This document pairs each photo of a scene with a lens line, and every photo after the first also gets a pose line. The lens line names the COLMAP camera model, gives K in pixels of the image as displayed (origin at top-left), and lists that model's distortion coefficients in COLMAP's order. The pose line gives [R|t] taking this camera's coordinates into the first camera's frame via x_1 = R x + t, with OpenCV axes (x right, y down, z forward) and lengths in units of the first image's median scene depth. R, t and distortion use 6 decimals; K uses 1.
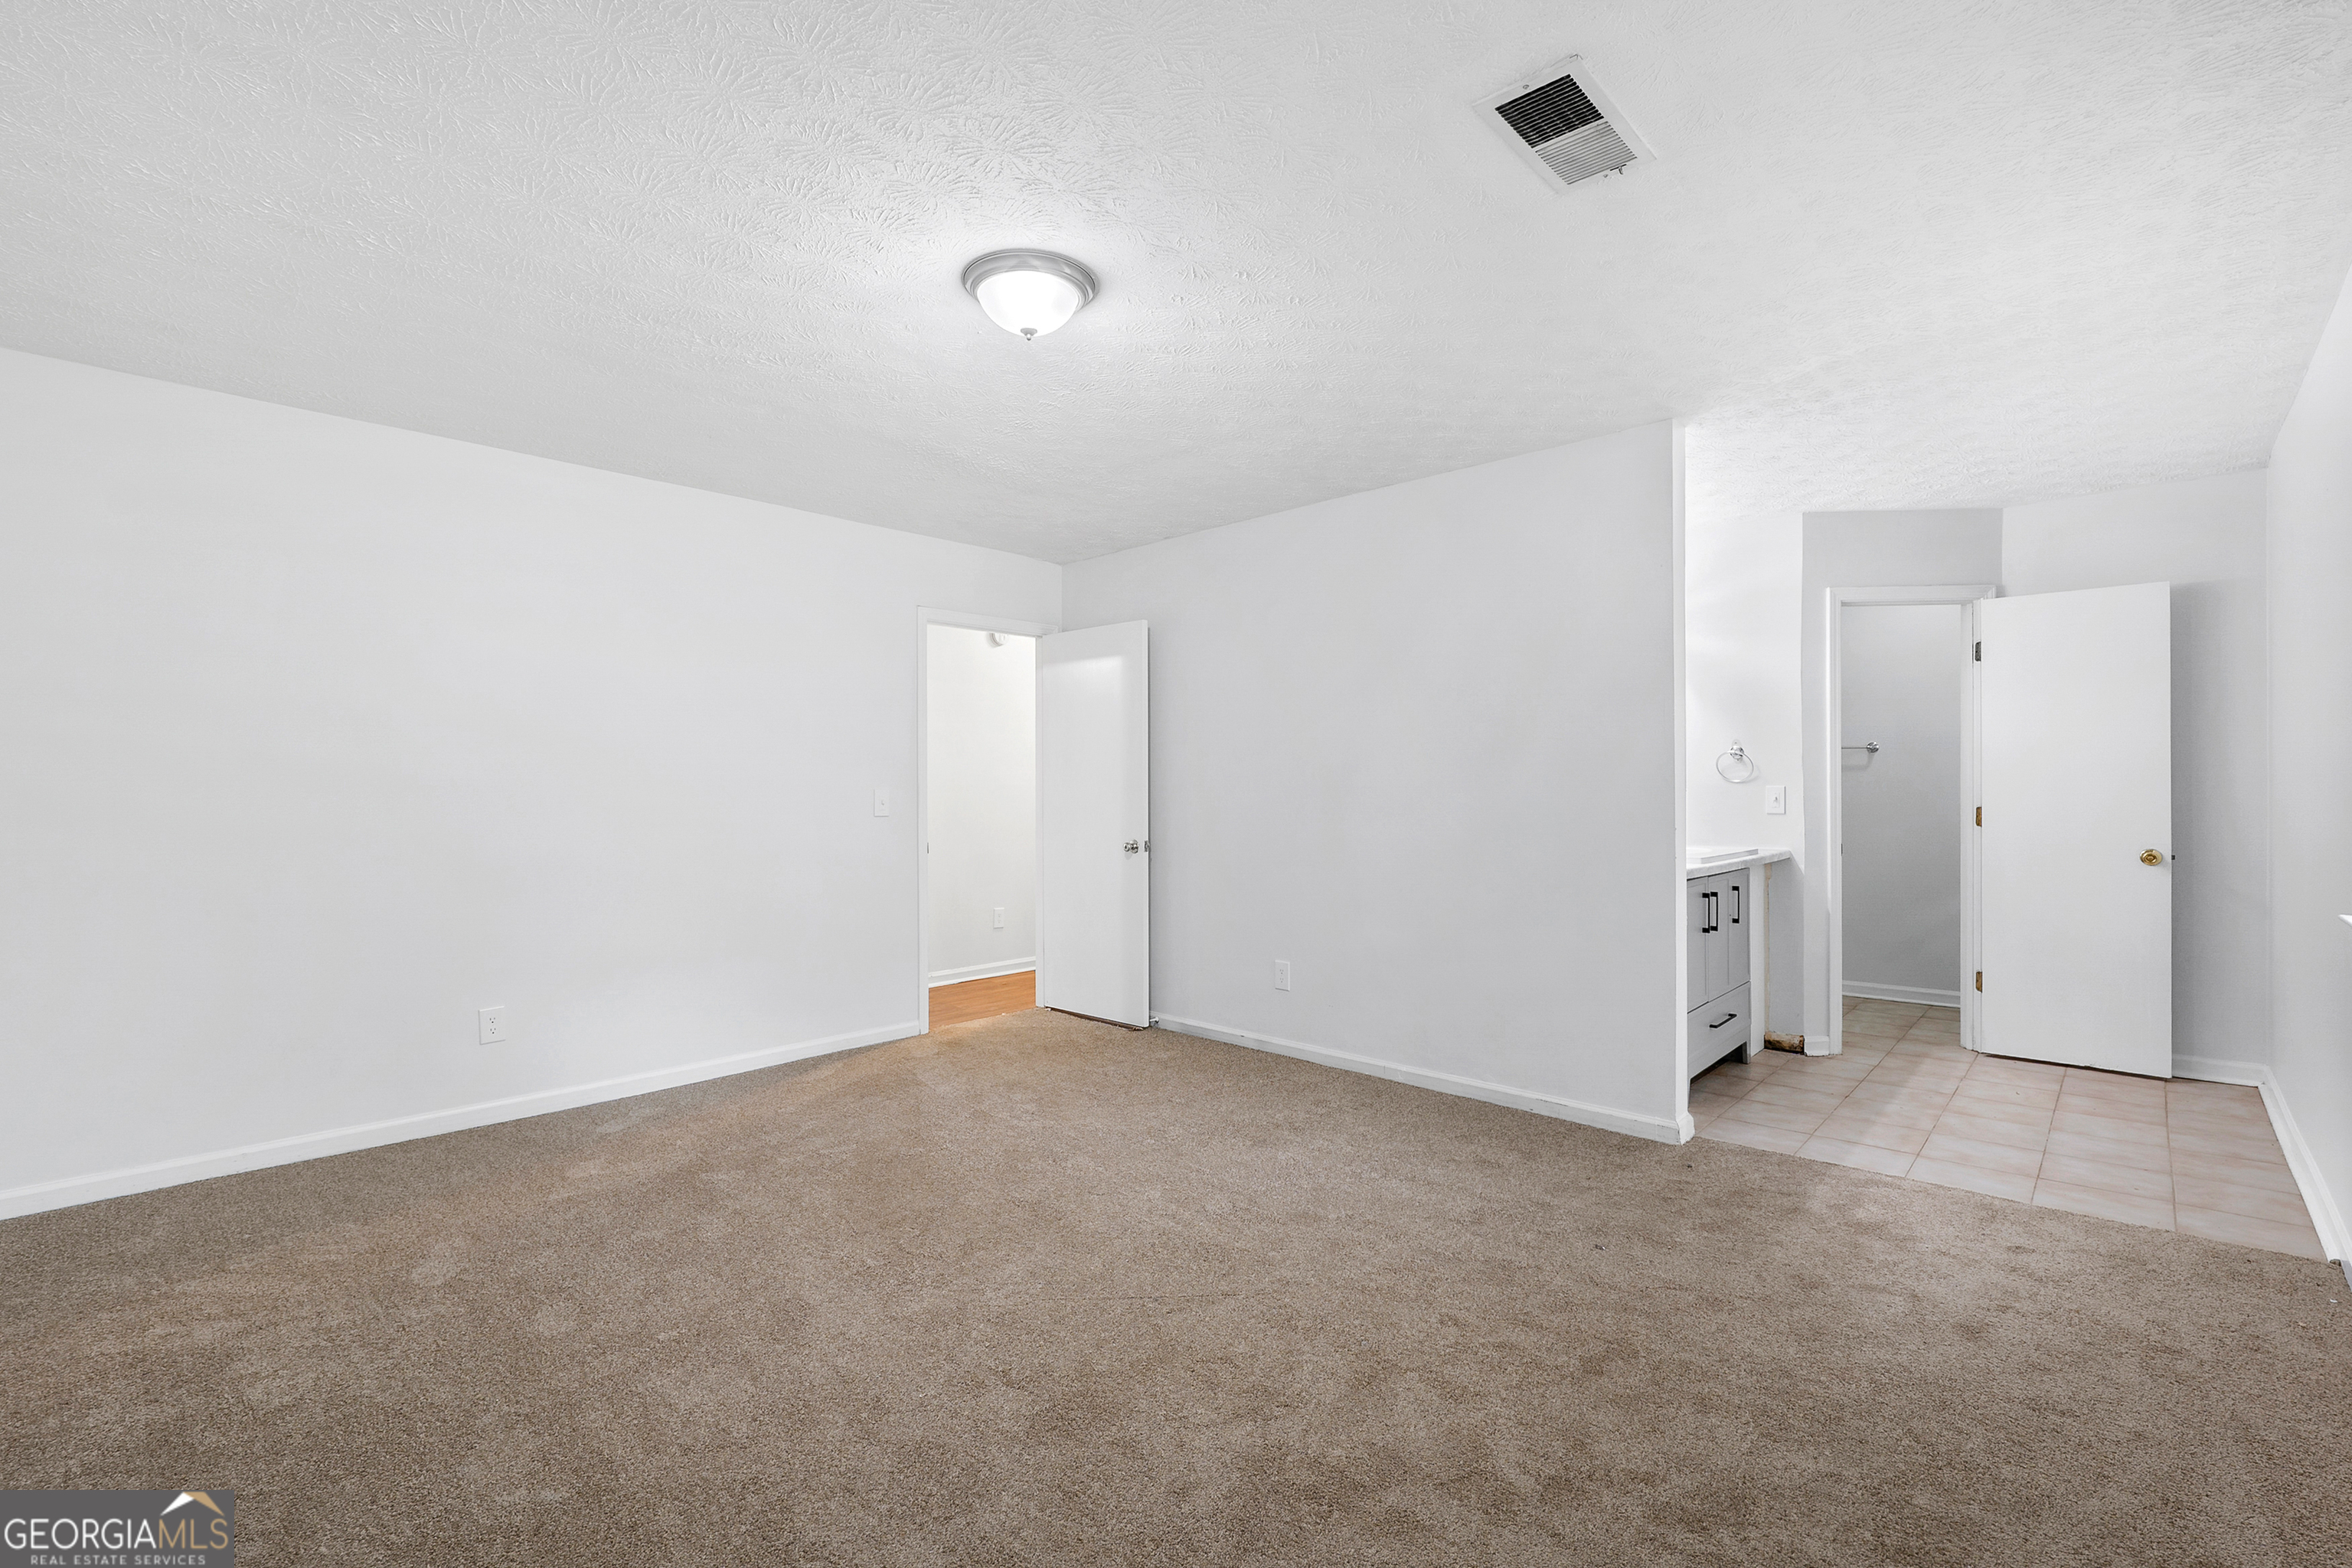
lens RADIAL K [[1036.9, 0, 1177.2], [0, 1036.9, 780.2], [0, 0, 1]] dist [0.000411, 0.000319]
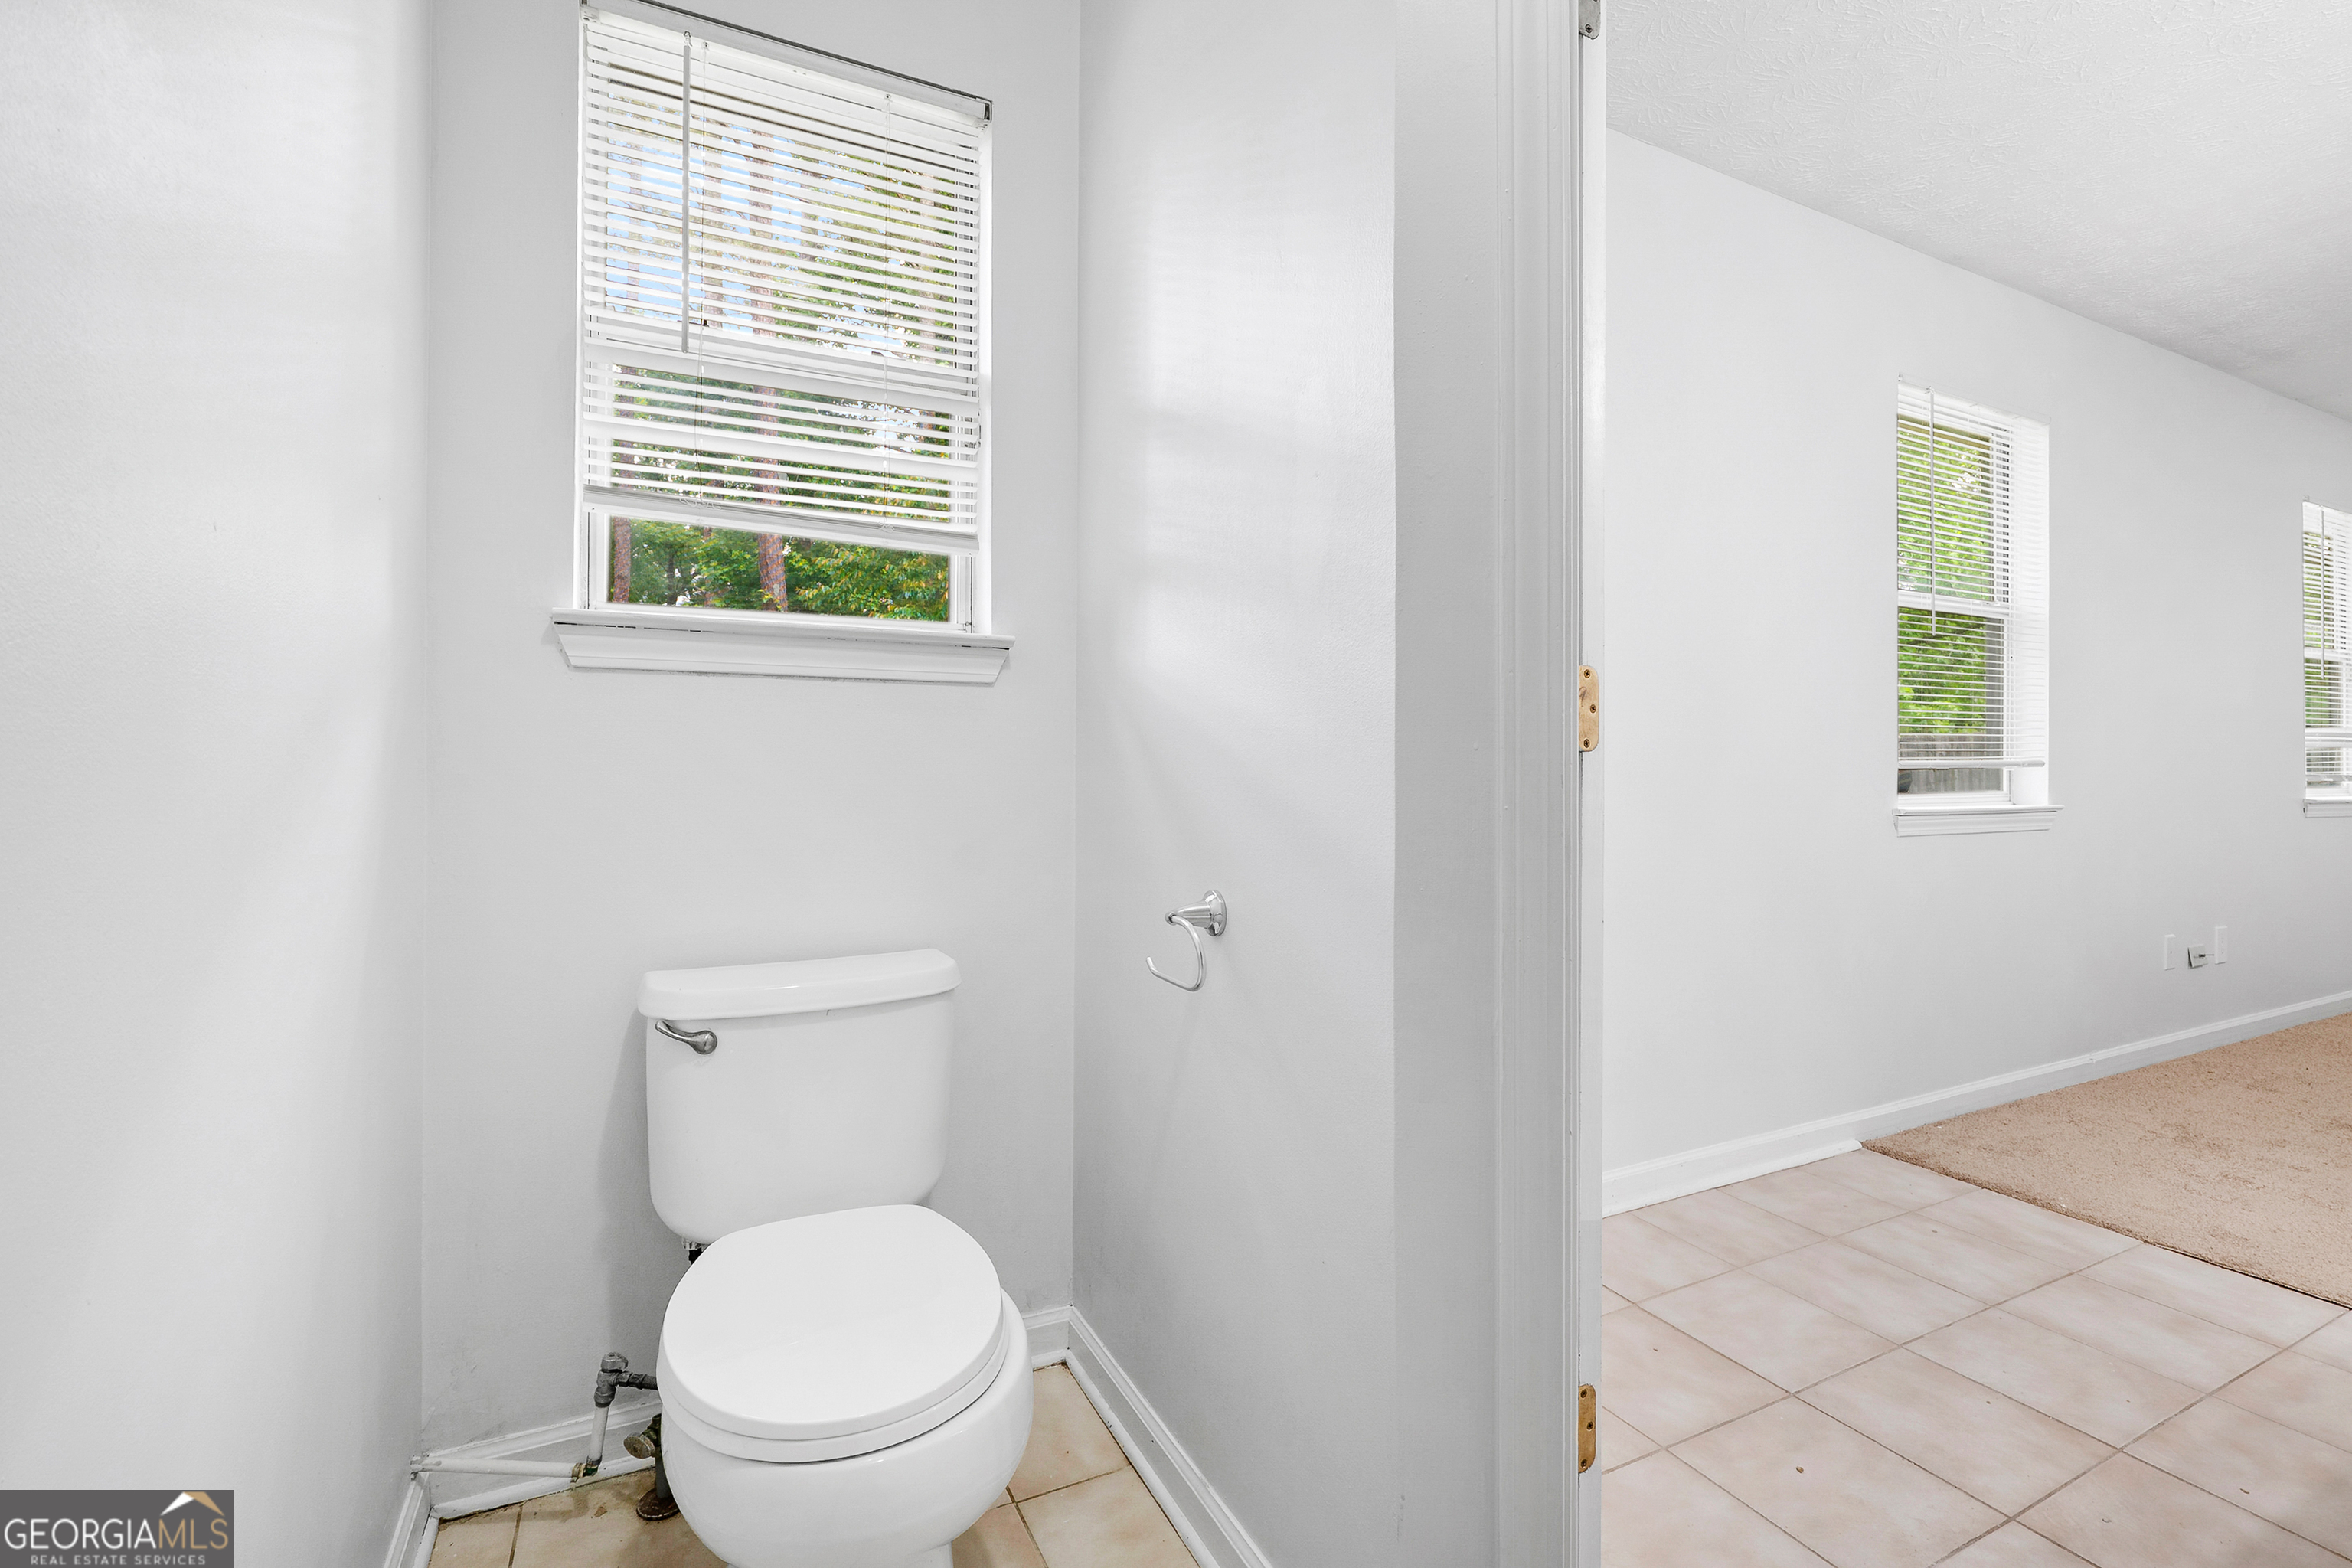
lens RADIAL K [[1036.9, 0, 1177.2], [0, 1036.9, 780.2], [0, 0, 1]] dist [0.000411, 0.000319]
pose [[-0.938240, -0.001990, 0.345980, 1.044849], [0.000608, 0.999972, 0.007401, 0.064215], [-0.345985, 0.007154, -0.938213, 1.664644]]
